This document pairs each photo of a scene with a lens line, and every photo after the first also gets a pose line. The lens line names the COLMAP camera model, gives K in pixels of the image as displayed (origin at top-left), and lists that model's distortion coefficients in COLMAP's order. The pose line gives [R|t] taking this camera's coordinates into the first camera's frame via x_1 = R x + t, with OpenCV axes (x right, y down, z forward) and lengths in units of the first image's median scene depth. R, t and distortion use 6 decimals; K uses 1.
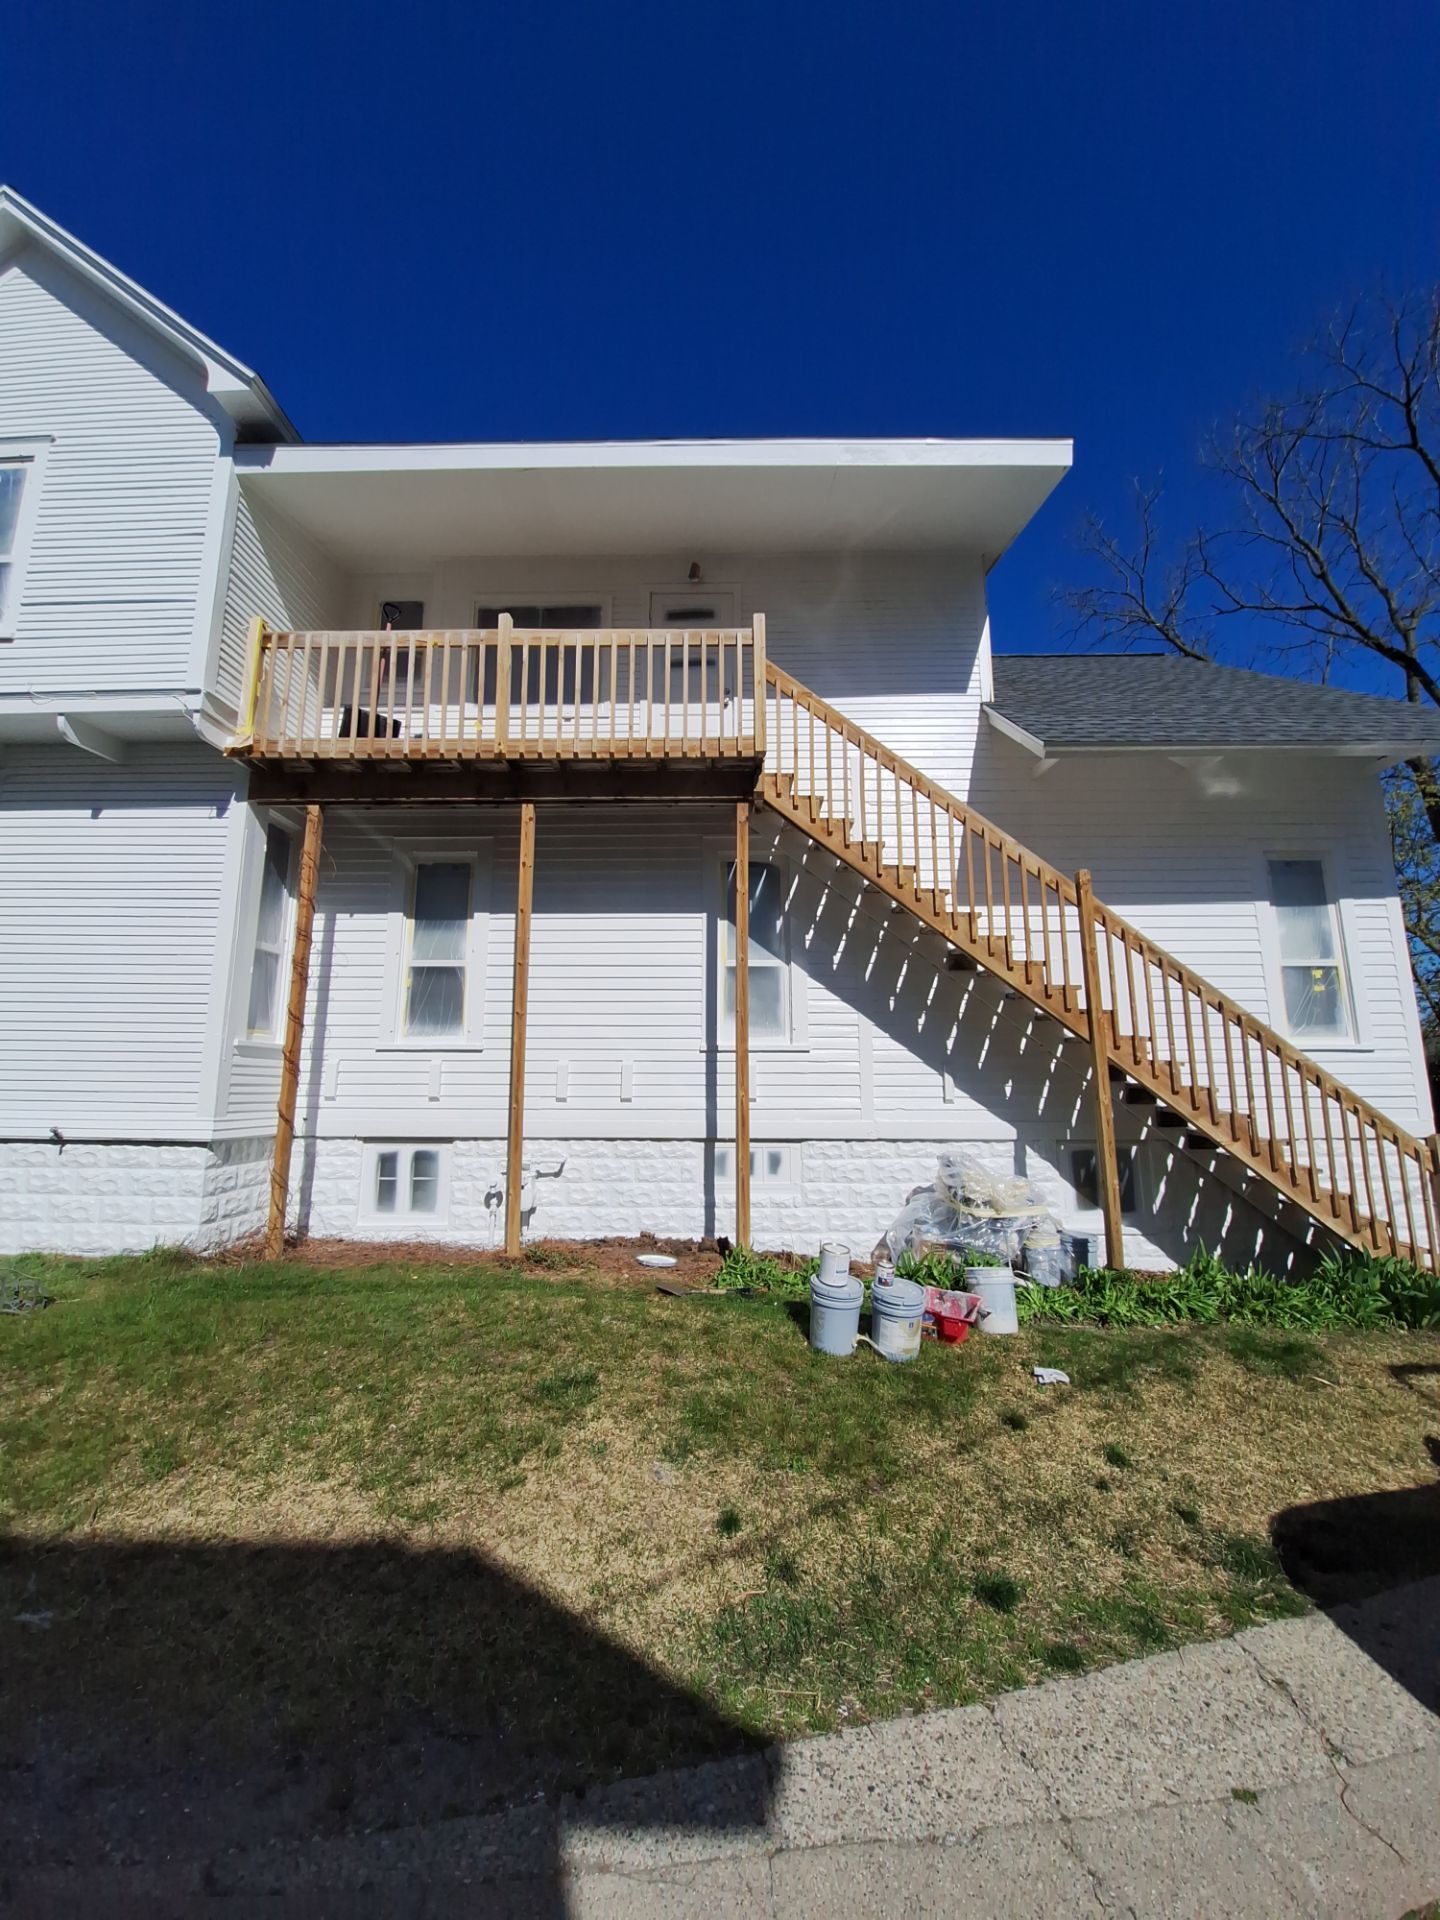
lens RADIAL K [[745.2, 0, 717.2], [0, 745.2, 928.1], [0, 0, 1]] dist [-0.018784, 0.000153]
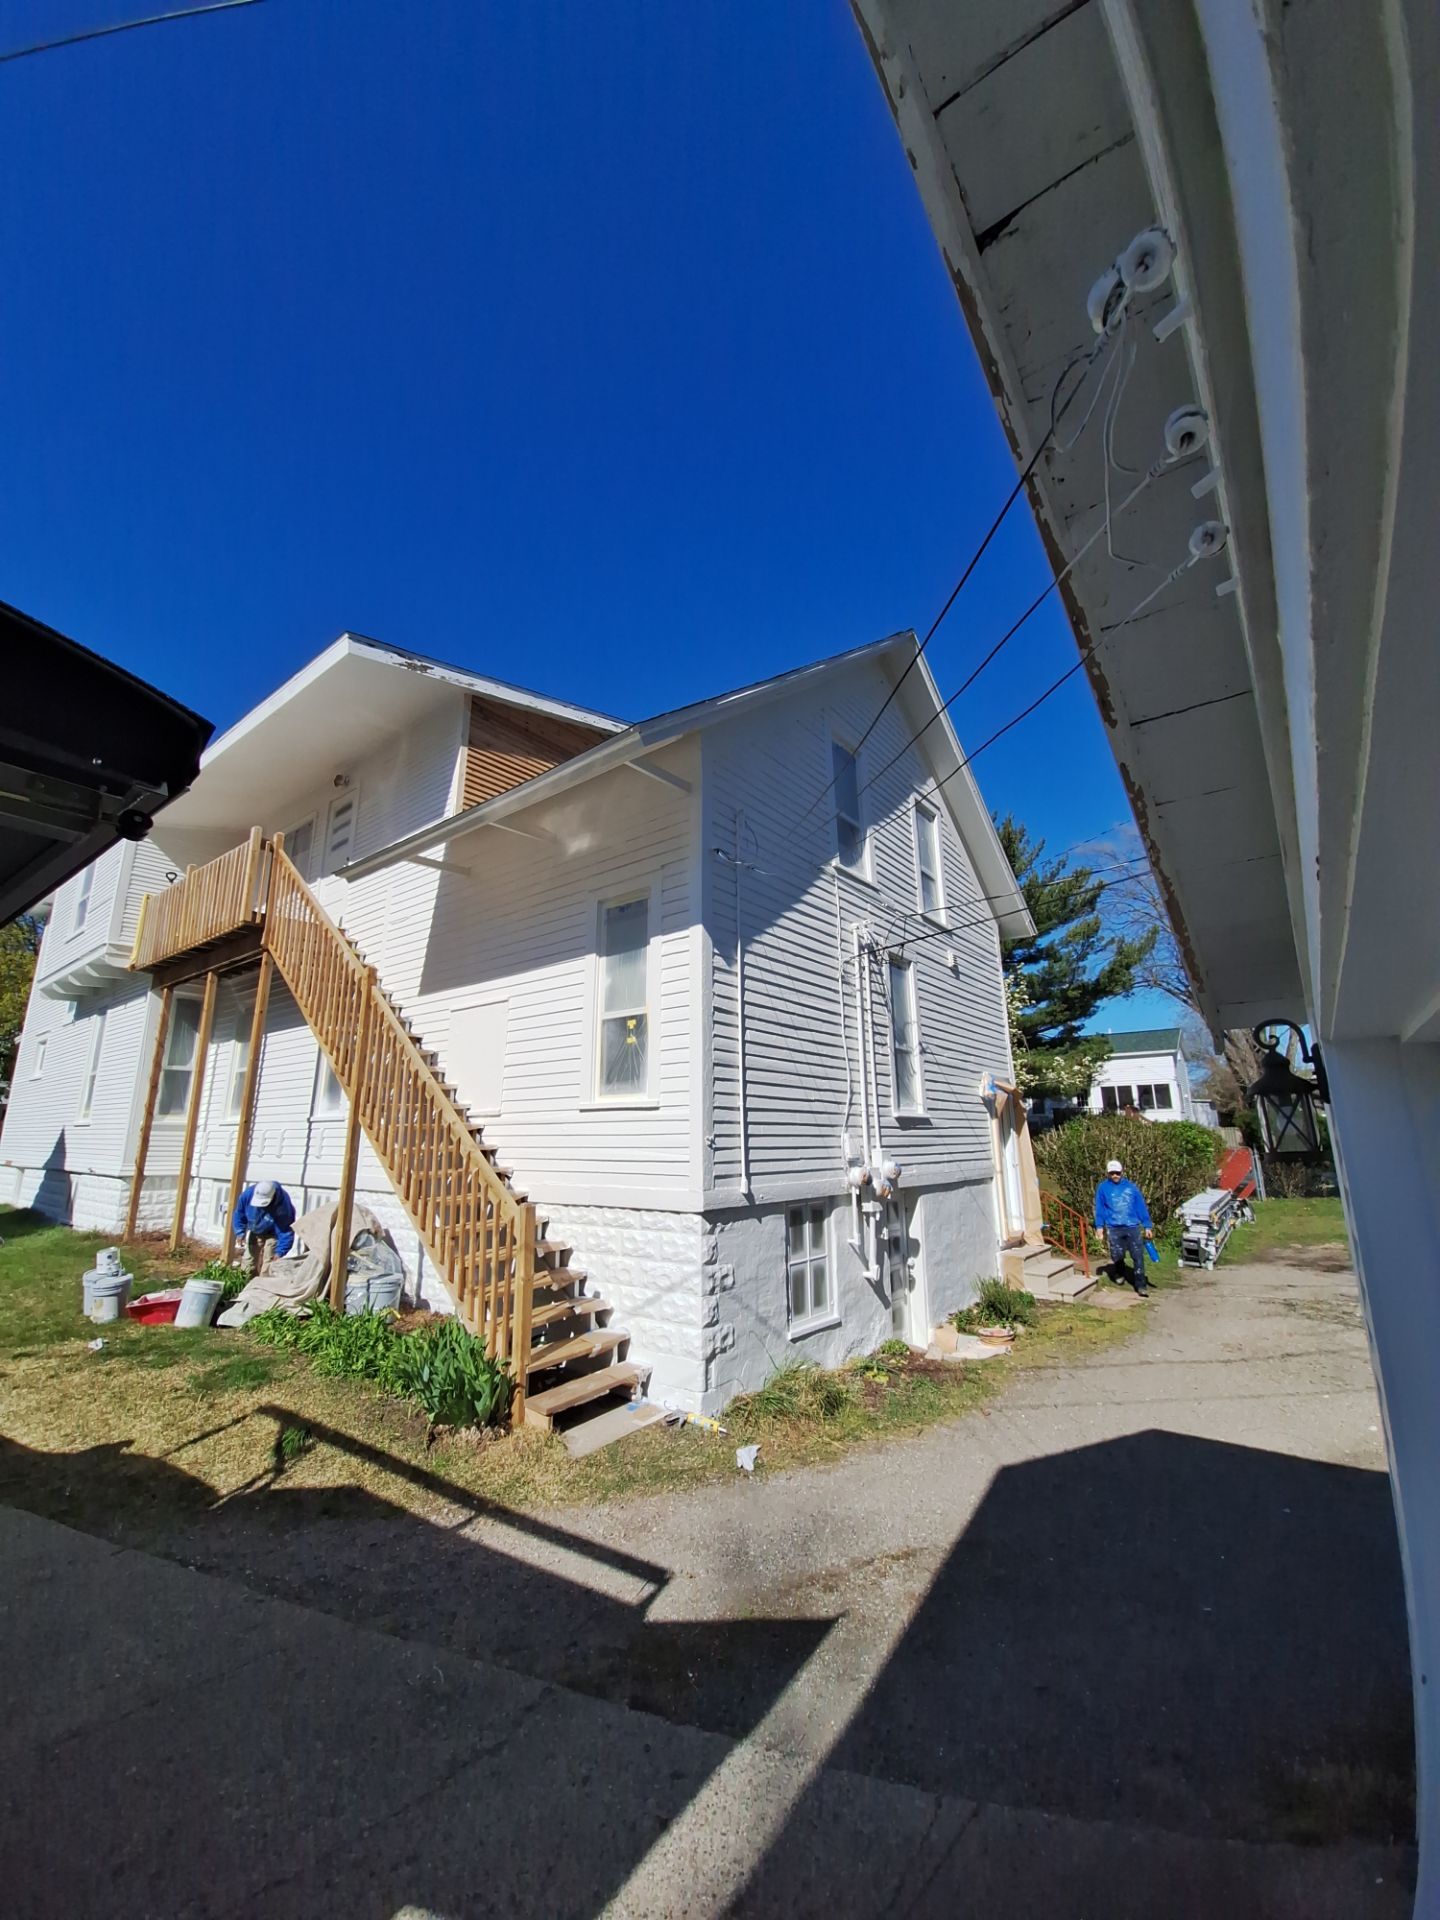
lens RADIAL K [[756.8, 0, 720.0], [0, 756.8, 960.0], [0, 0, 1]] dist [-0.019480, -0.000084]
pose [[0.793010, -0.150484, -0.590329, 1.576530], [0.107595, 0.988375, -0.107416, 0.103223], [0.599631, 0.021665, 0.799983, 0.341062]]
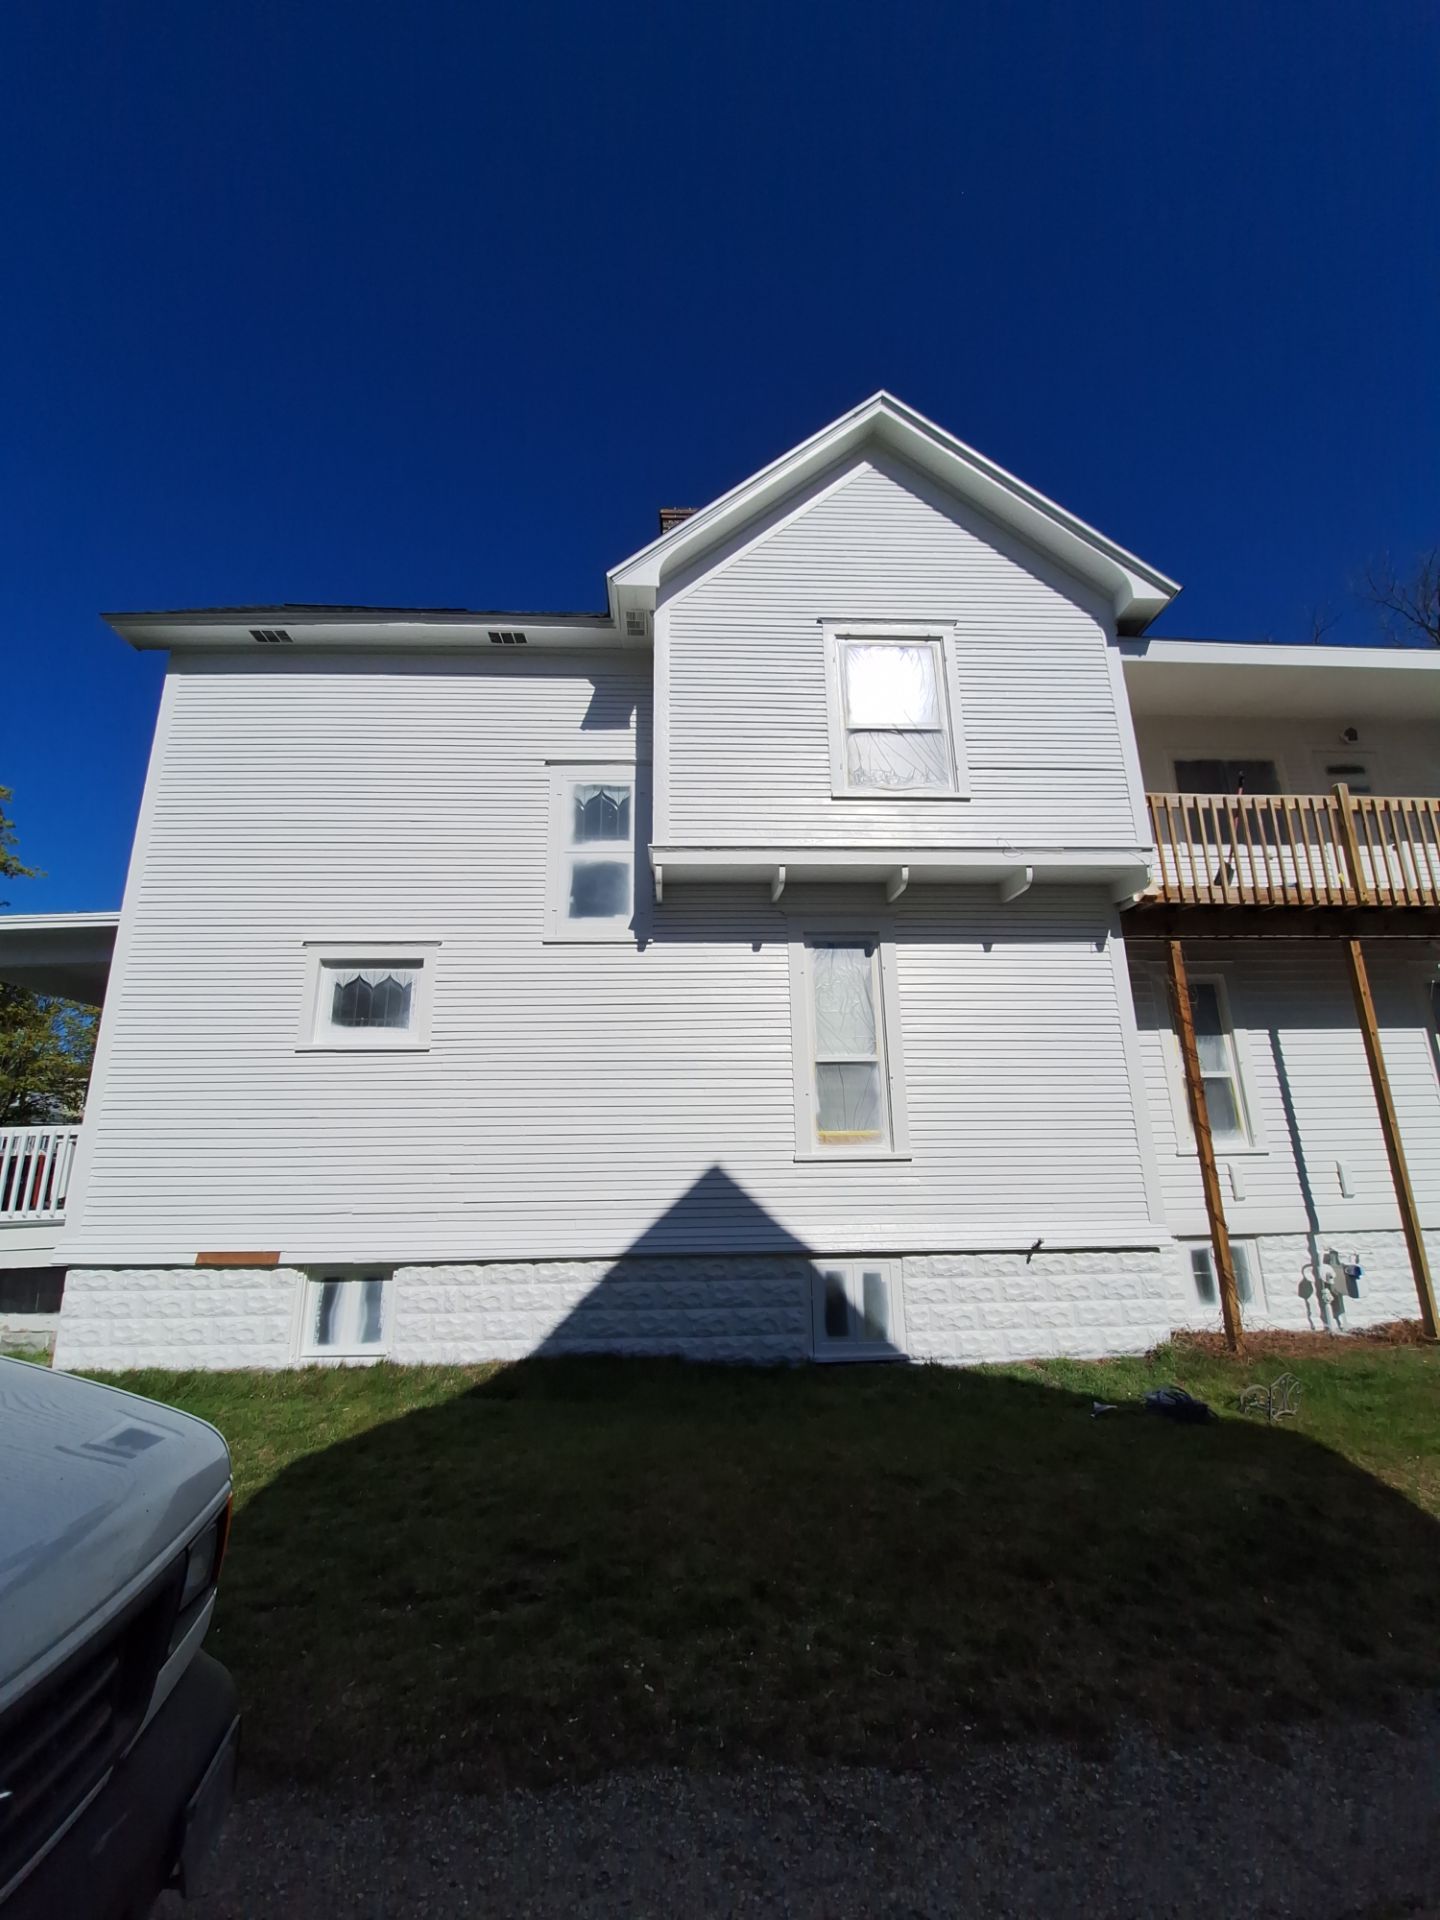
lens RADIAL K [[730.5, 0, 720.0], [0, 730.5, 960.0], [0, 0, 1]] dist [-0.011871, 0.000006]
pose [[0.997355, -0.002830, 0.072631, -1.317267], [0.008947, 0.996422, -0.084040, -0.047511], [-0.072134, 0.084467, 0.993812, -0.066365]]
